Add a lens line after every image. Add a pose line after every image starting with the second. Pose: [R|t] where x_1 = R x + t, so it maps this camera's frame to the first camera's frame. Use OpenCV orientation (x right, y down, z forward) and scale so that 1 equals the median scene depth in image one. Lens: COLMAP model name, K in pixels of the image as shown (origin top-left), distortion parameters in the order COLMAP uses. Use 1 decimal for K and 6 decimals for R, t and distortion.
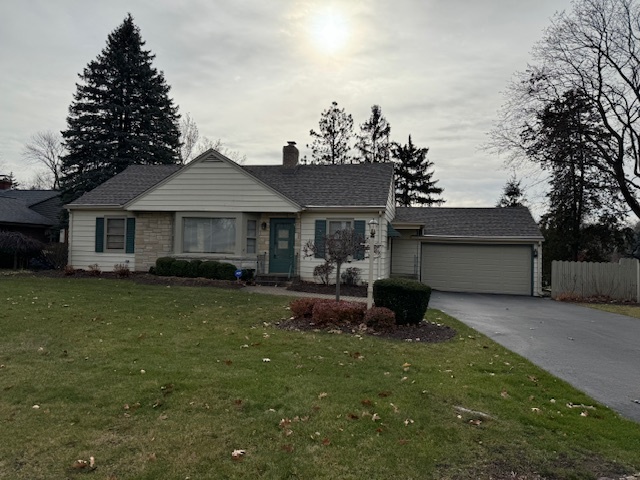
lens RADIAL K [[443.8, 0, 320.4], [0, 443.8, 244.6], [0, 0, 1]] dist [0.004694, -0.019605]
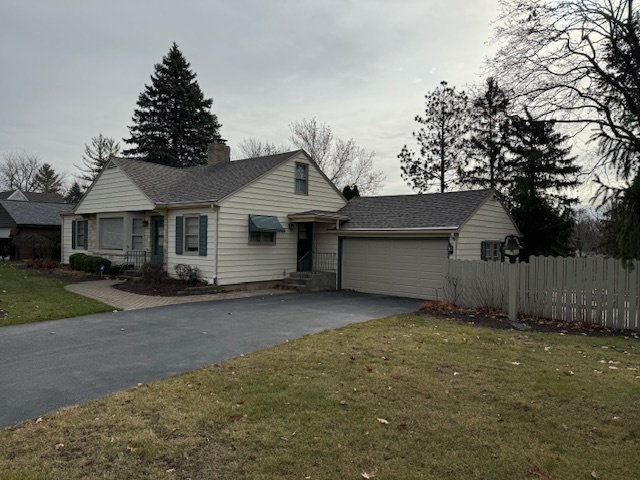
lens RADIAL K [[443.8, 0, 320.1], [0, 443.8, 236.8], [0, 0, 1]] dist [0.004694, -0.019605]
pose [[0.880141, -0.014973, -0.474477, 0.642457], [0.011930, 0.999884, -0.009422, 0.002943], [0.474563, 0.002632, 0.880218, 0.235044]]
